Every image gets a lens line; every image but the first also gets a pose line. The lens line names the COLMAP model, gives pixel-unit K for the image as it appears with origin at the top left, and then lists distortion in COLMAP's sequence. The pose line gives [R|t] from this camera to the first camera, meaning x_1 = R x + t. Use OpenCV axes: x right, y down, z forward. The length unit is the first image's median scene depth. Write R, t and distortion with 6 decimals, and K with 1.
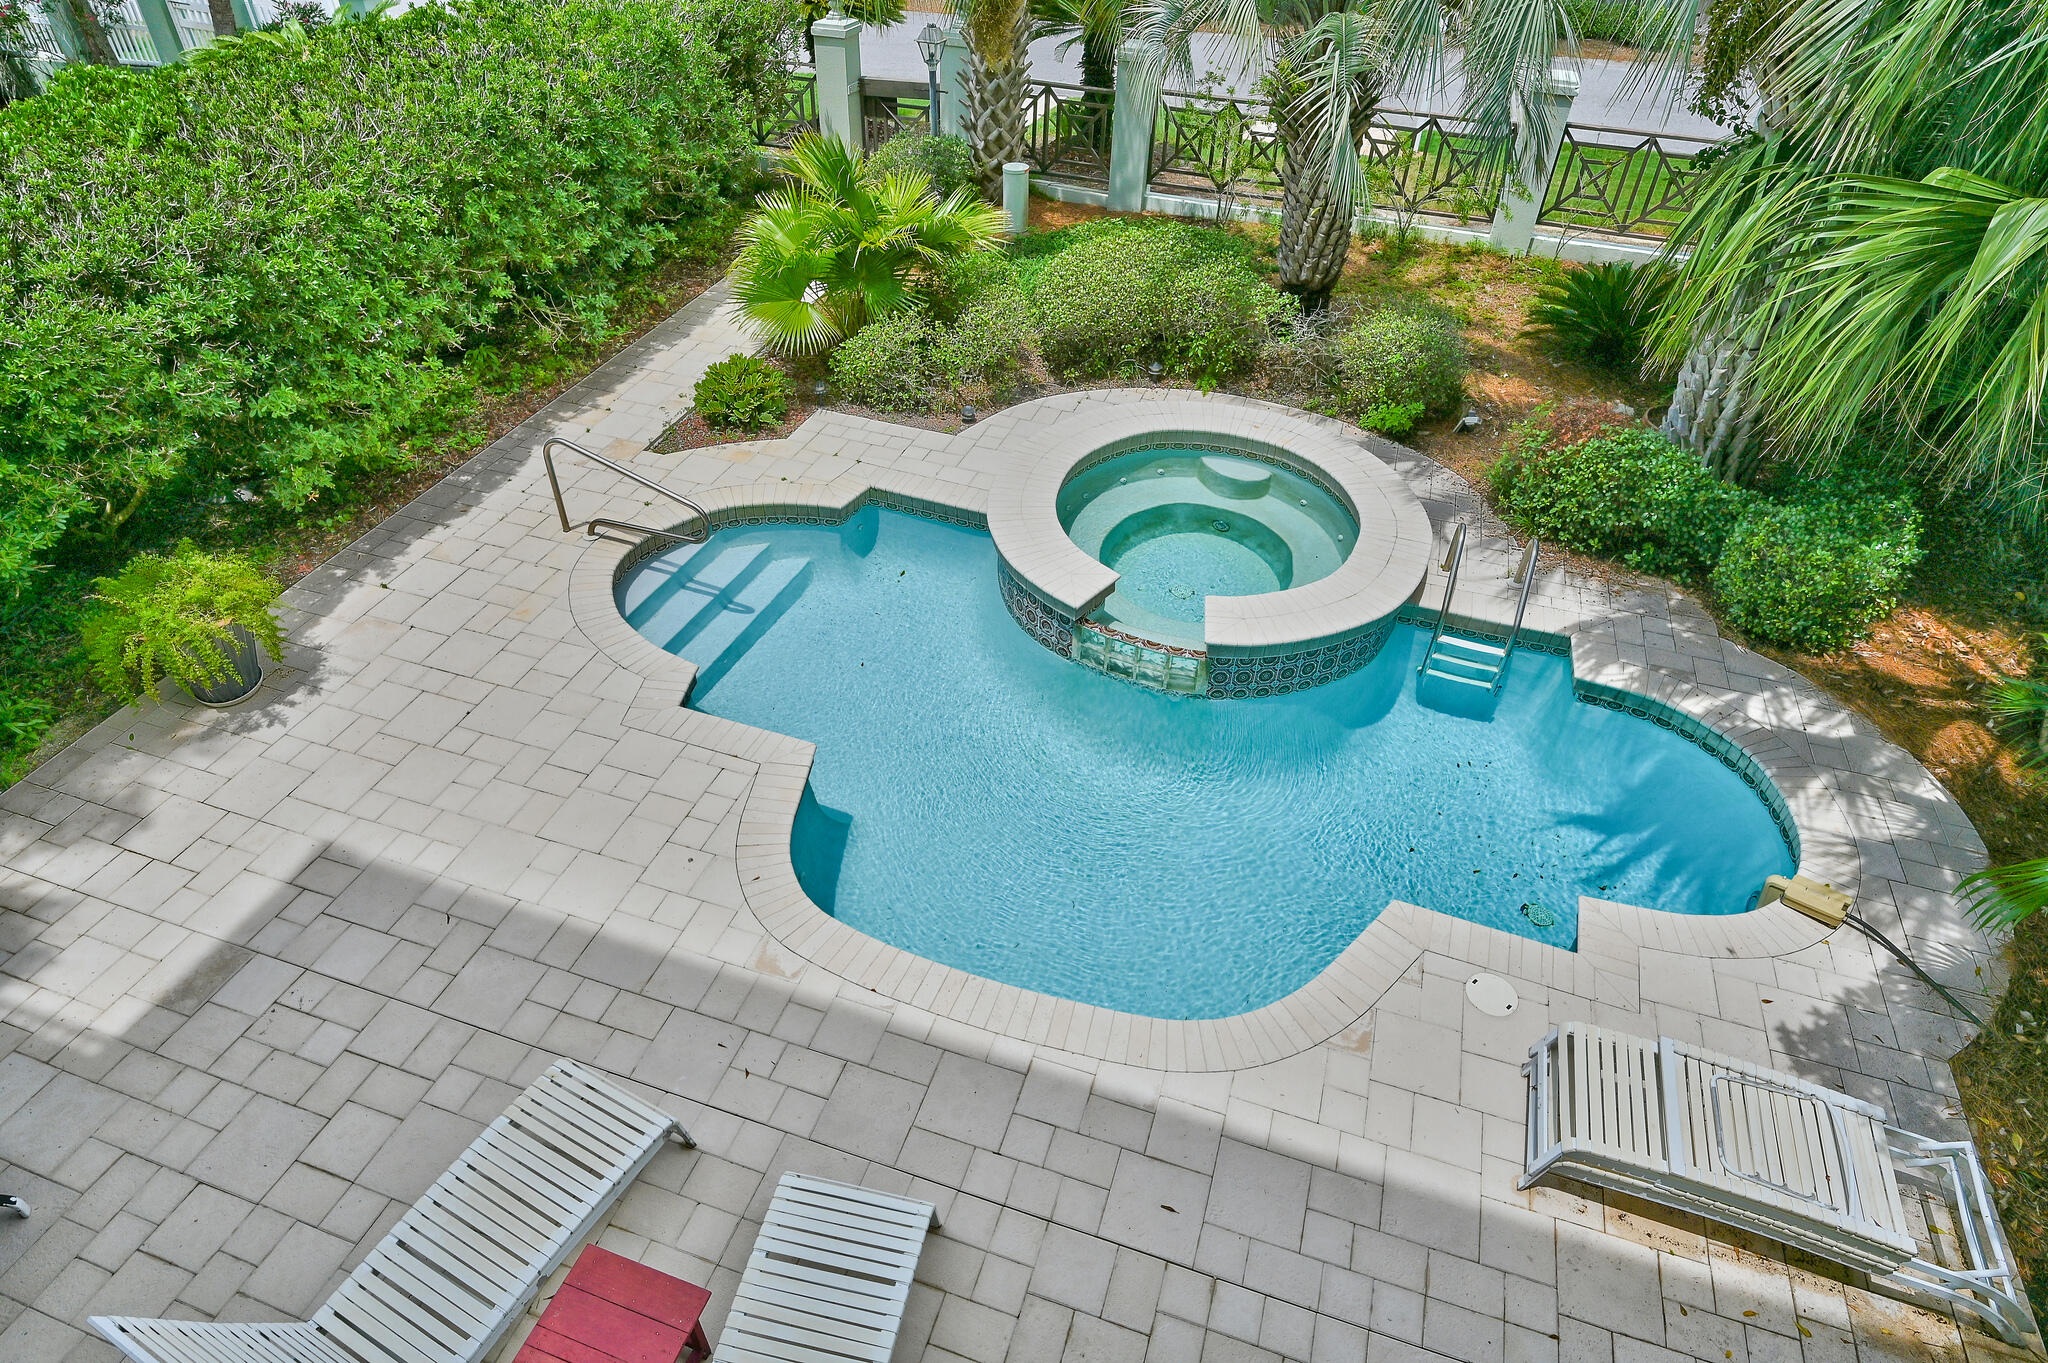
lens RADIAL K [[1174.8, 0, 1024.0], [0, 1174.8, 681.5], [0, 0, 1]] dist [-0.003196, 0.000200]
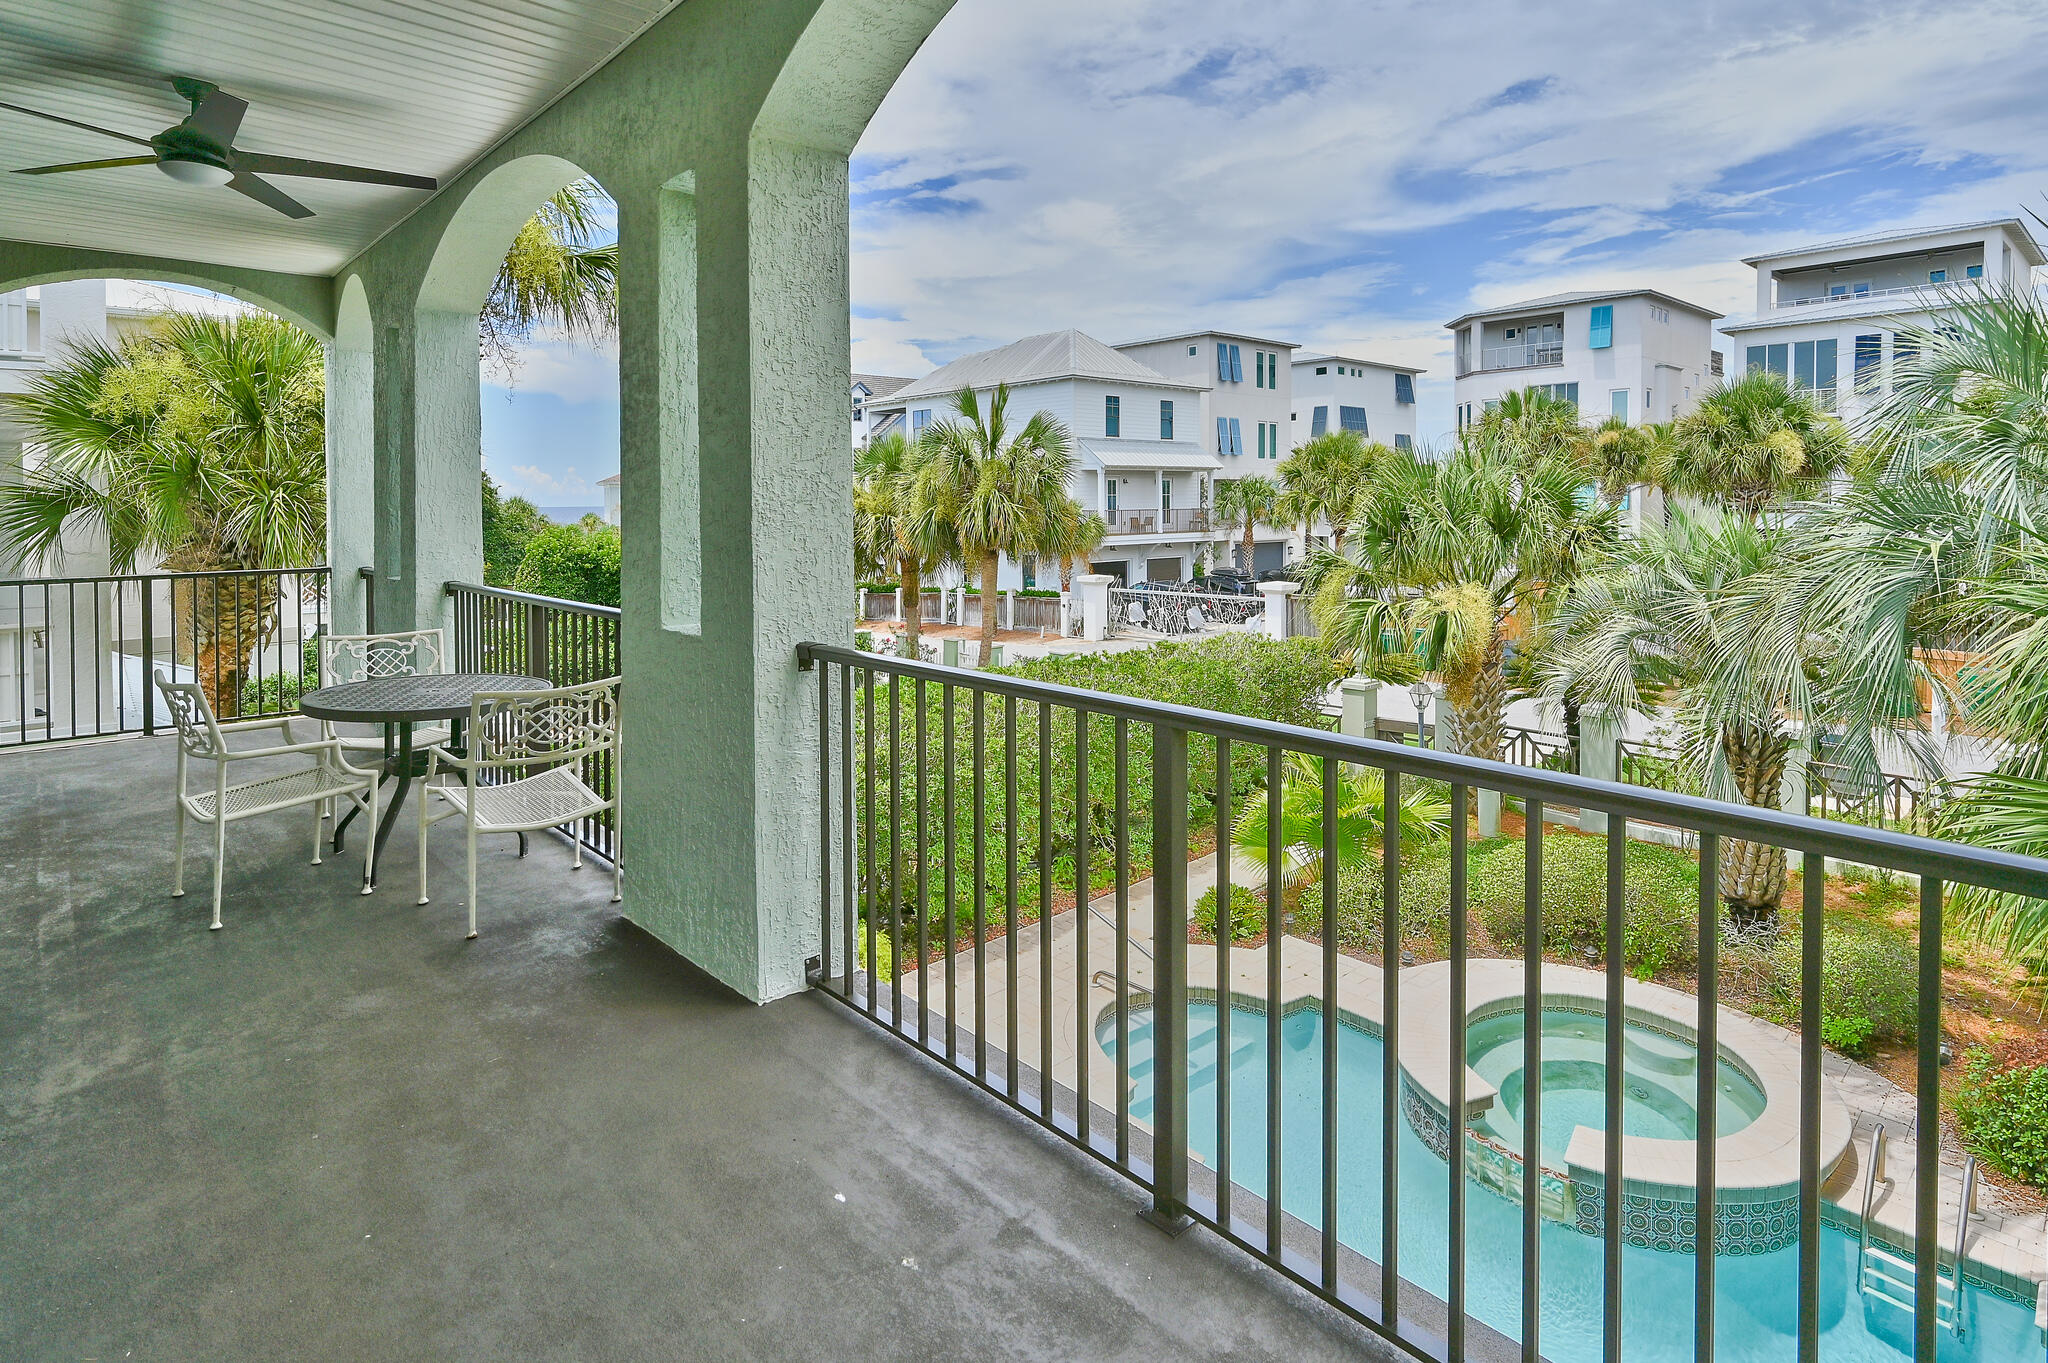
lens RADIAL K [[1073.6, 0, 1027.1], [0, 1073.6, 571.1], [0, 0, 1]] dist [0.000556, 0.000240]
pose [[0.875511, -0.001858, -0.483195, 0.169566], [-0.281321, 0.811075, -0.512851, 0.153017], [0.392860, 0.584939, 0.709582, -0.213637]]
